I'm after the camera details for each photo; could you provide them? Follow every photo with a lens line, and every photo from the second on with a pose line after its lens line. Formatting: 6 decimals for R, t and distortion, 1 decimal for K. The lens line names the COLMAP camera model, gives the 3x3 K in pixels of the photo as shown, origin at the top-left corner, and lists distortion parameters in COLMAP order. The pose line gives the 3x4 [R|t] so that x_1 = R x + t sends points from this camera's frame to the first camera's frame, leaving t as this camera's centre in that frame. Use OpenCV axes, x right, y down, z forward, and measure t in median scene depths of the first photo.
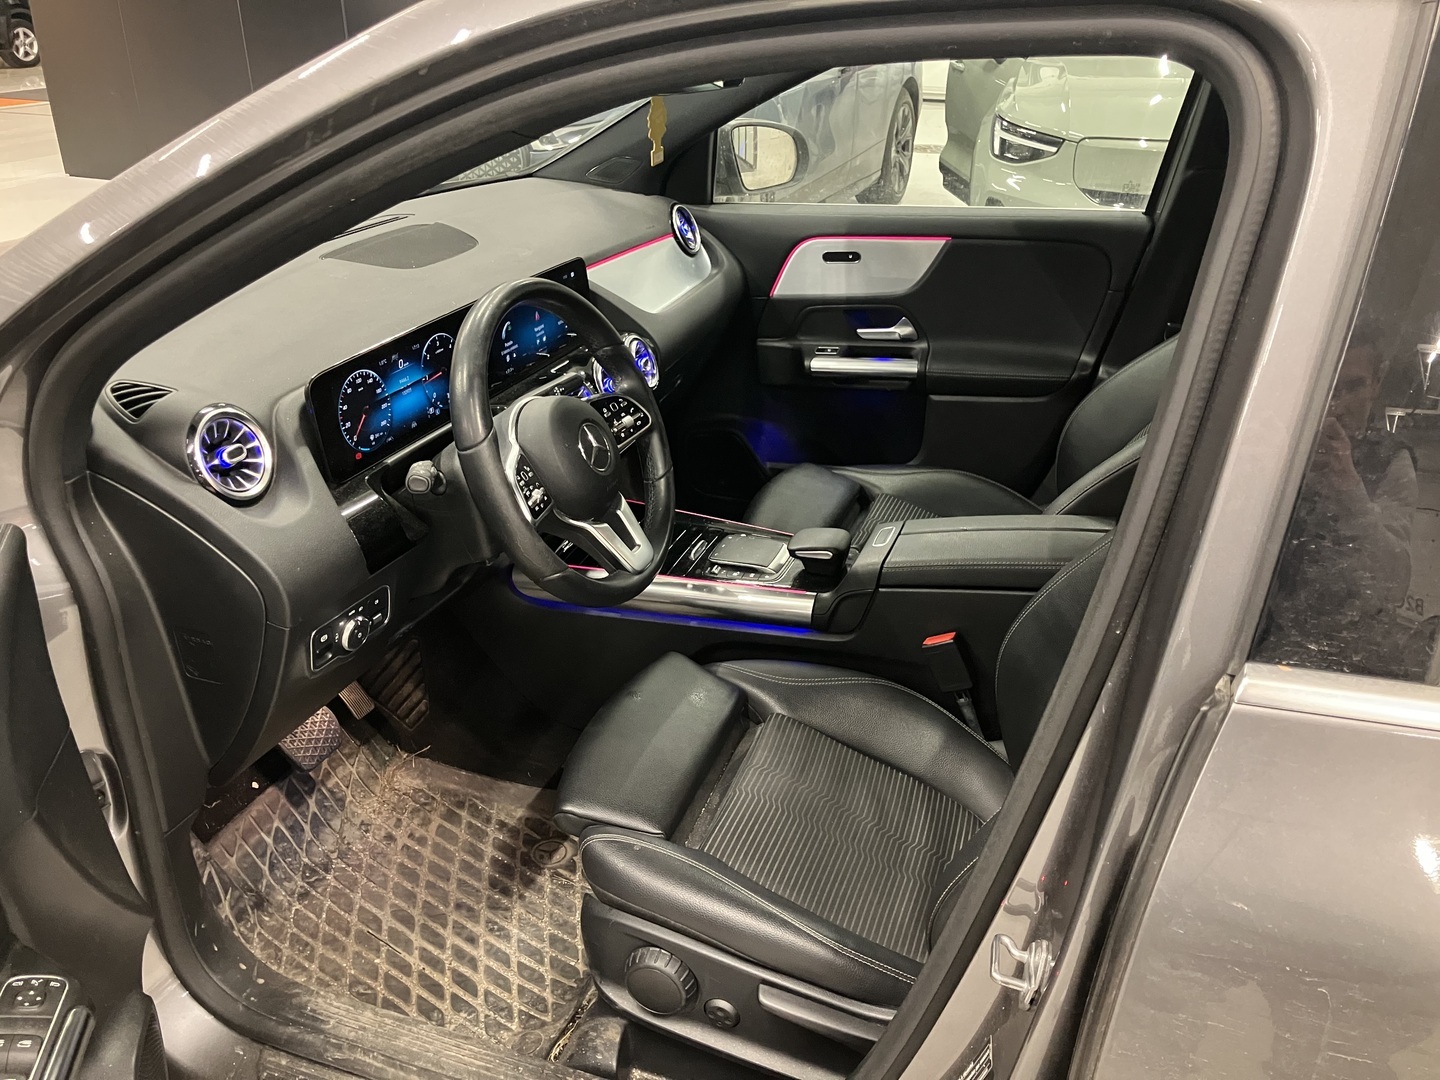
lens RADIAL K [[1214.2, 0, 720.0], [0, 1214.2, 540.0], [0, 0, 1]] dist [0.176260, -0.537225]
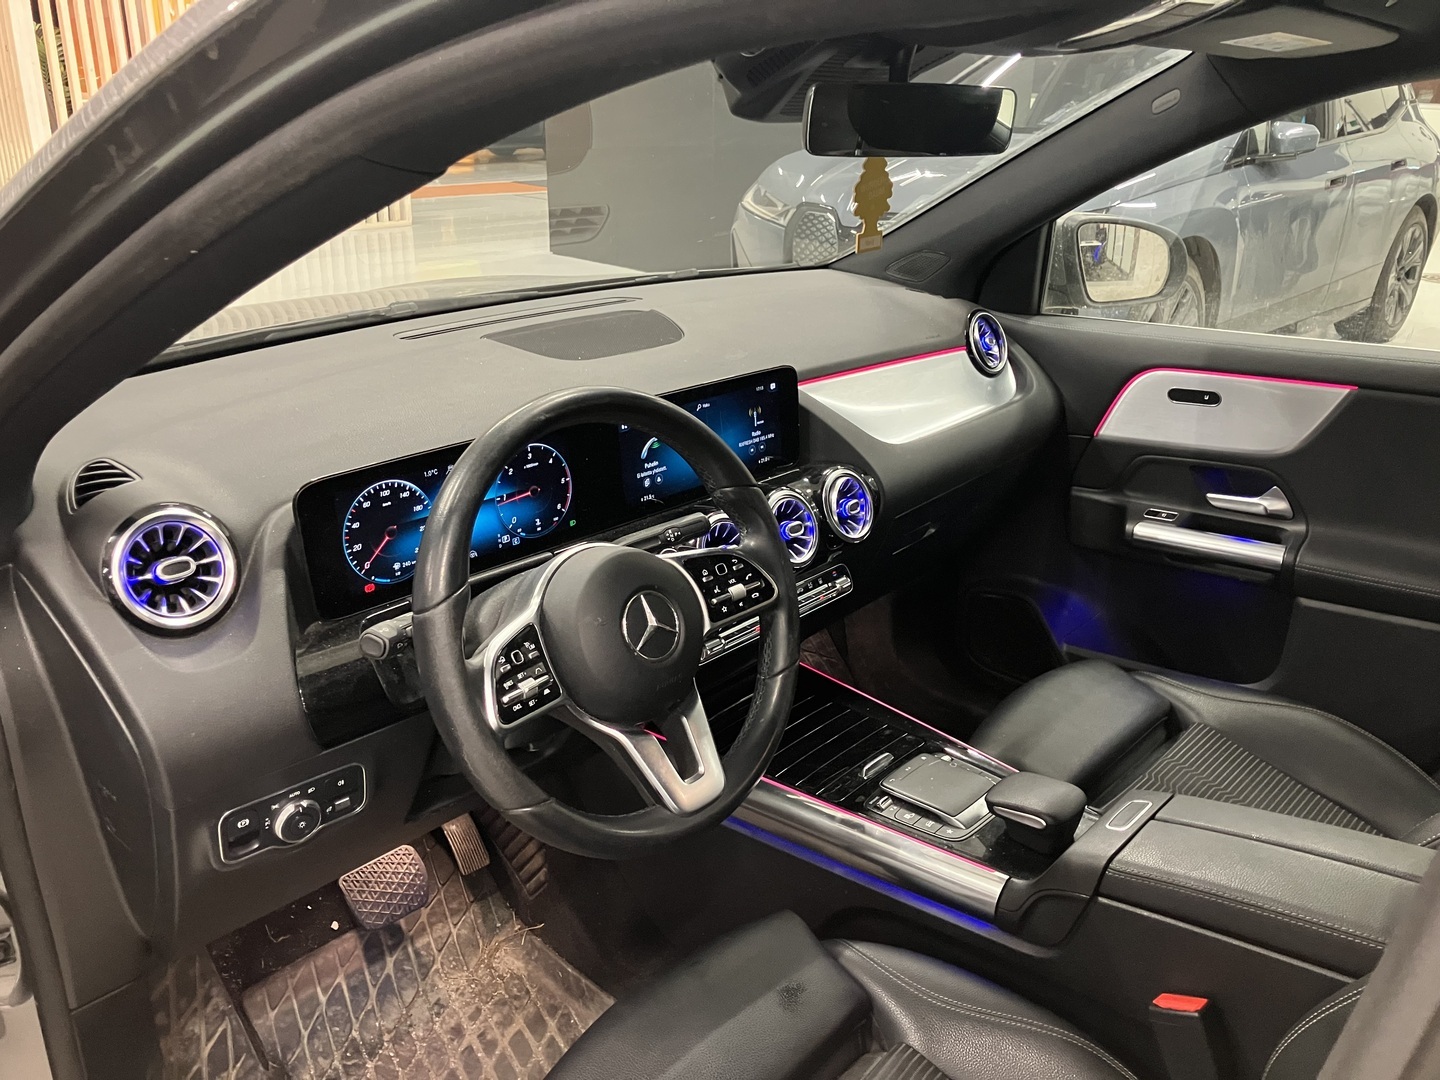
lens RADIAL K [[1187.8, 0, 720.0], [0, 1187.8, 540.0], [0, 0, 1]] dist [0.014061, 0.007150]
pose [[0.919332, 0.146964, -0.365008, 0.136846], [-0.173112, 0.984098, -0.039782, -0.081087], [0.353358, 0.099760, 0.930154, 0.285069]]
